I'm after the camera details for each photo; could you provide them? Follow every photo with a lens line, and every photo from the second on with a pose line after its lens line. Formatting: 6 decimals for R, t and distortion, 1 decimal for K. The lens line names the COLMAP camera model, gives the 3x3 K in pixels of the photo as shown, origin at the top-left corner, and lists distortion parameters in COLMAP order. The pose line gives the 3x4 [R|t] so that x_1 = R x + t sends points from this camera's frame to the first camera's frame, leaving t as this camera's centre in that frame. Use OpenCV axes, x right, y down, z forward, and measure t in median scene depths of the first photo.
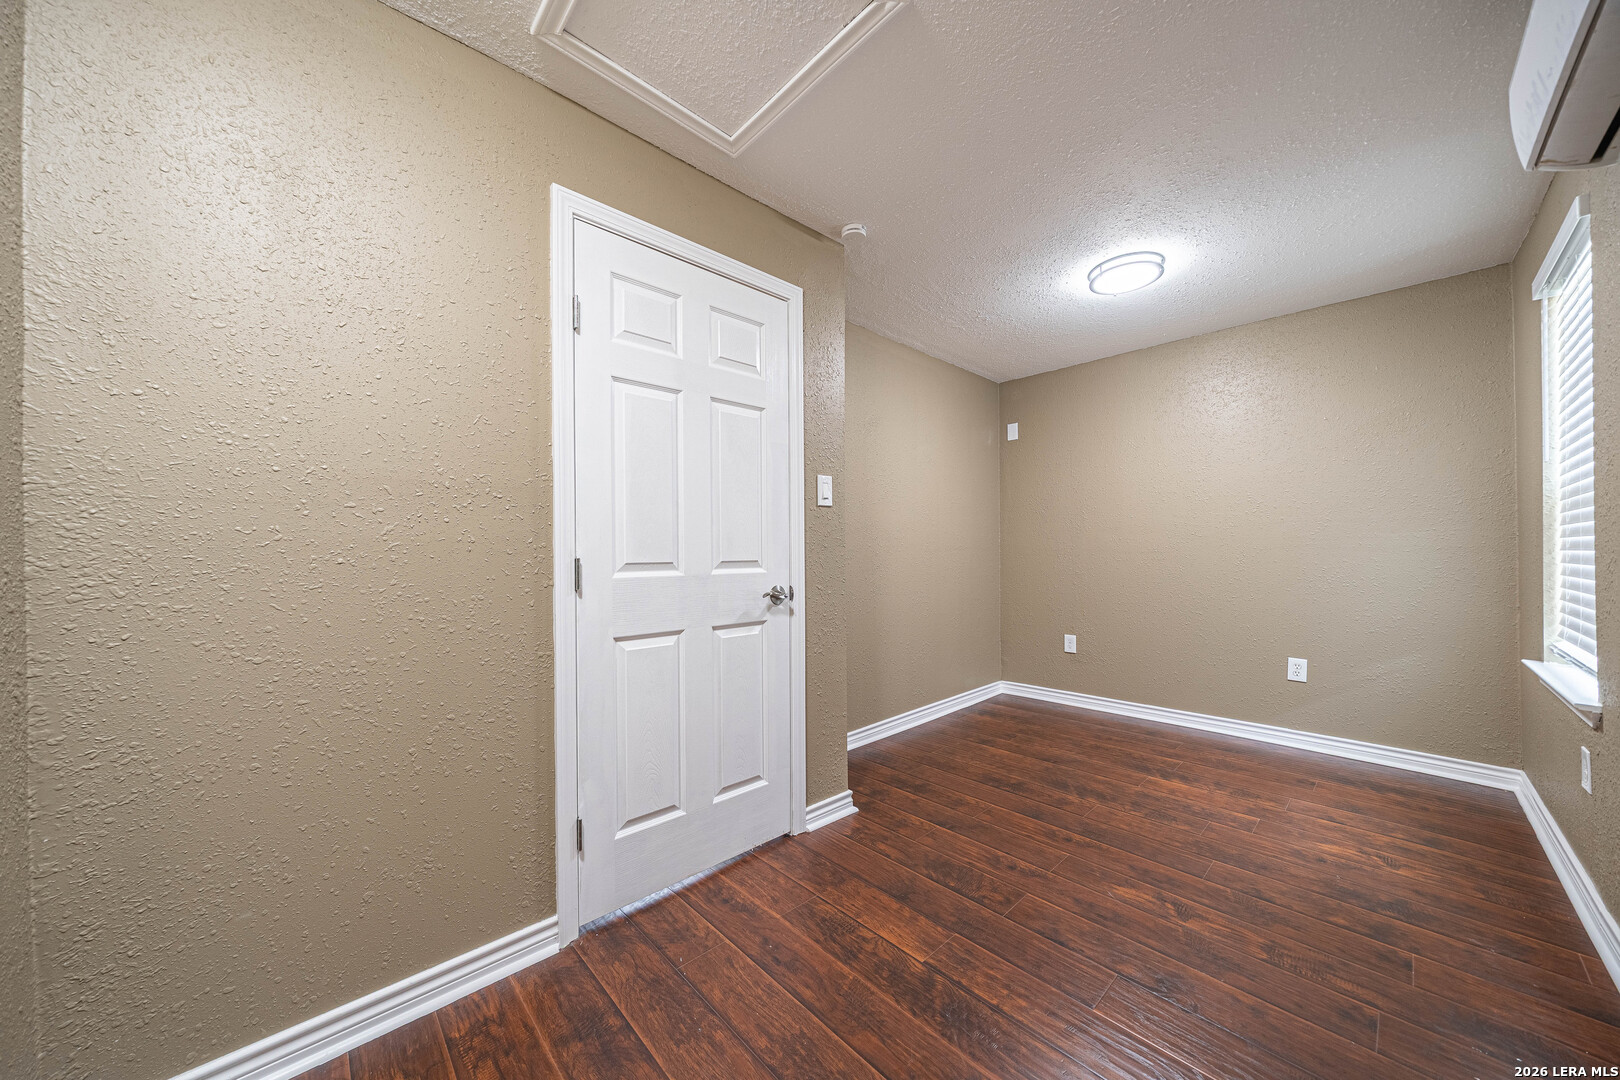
lens RADIAL K [[554.7, 0, 804.3], [0, 554.7, 544.4], [0, 0, 1]] dist [-0.006032, 0.000252]
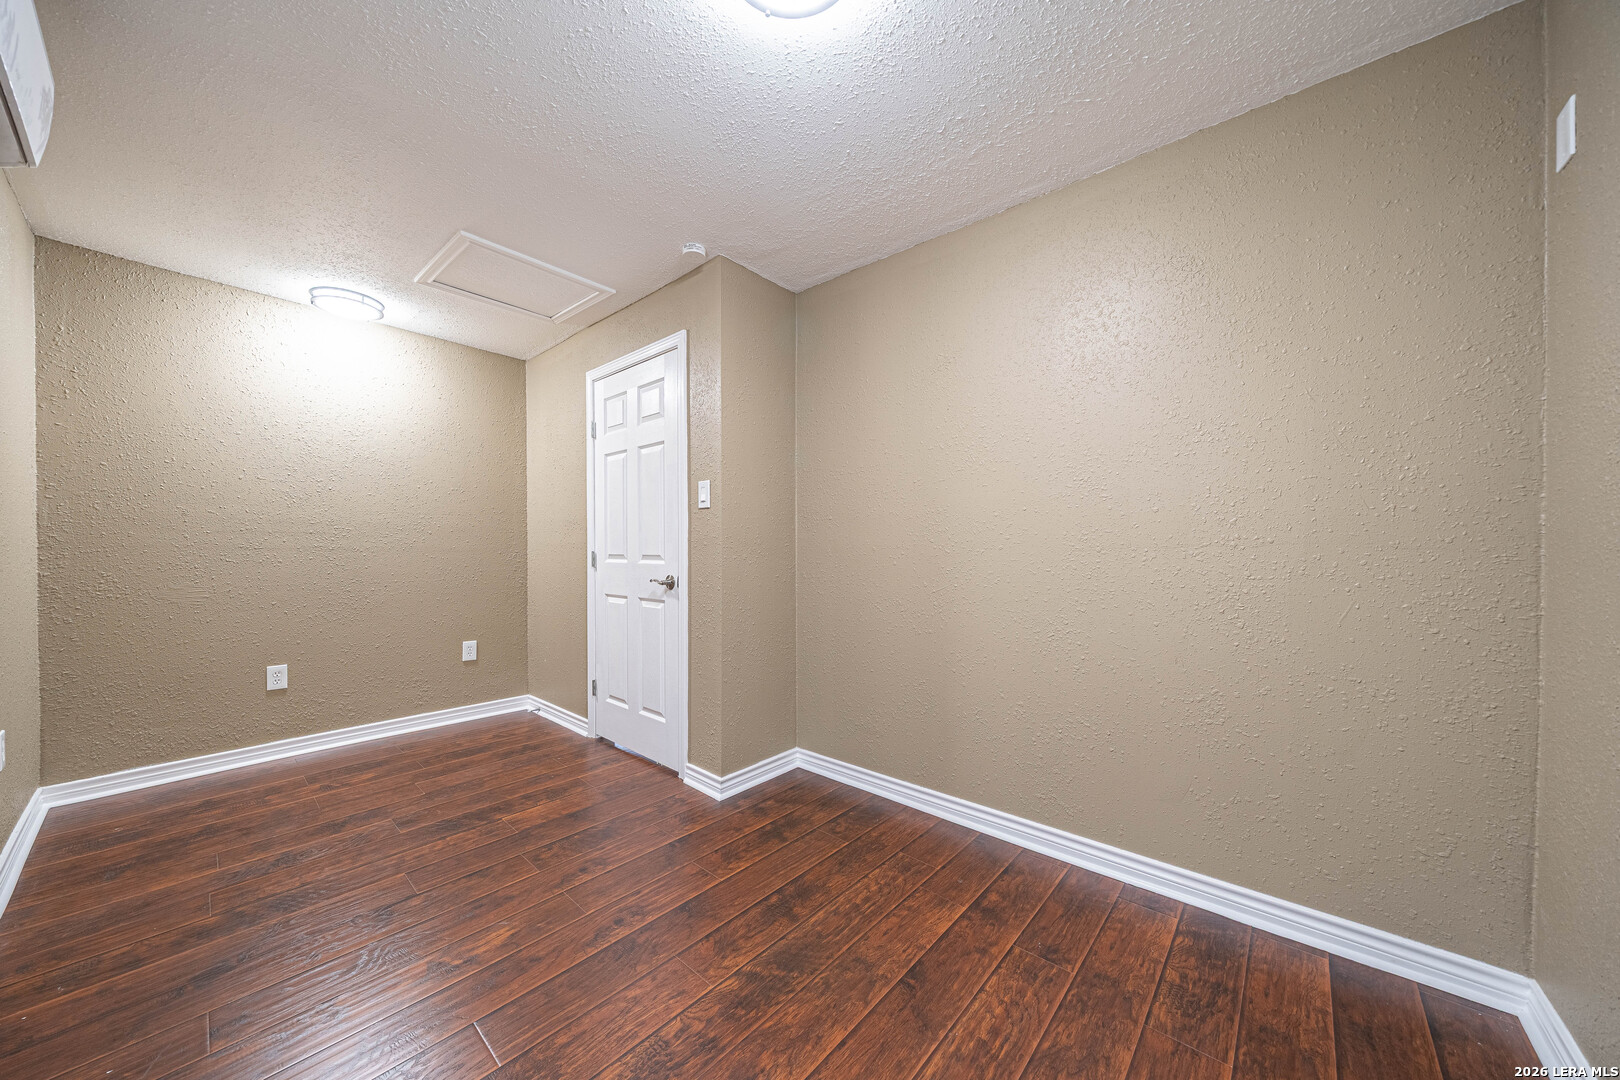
lens RADIAL K [[554.7, 0, 797.6], [0, 554.7, 546.5], [0, 0, 1]] dist [-0.006032, 0.000252]
pose [[0.090911, 0.001934, -0.995857, 1.254399], [0.011875, 0.999925, 0.003026, 0.007090], [0.995788, -0.012101, 0.090881, 1.168788]]
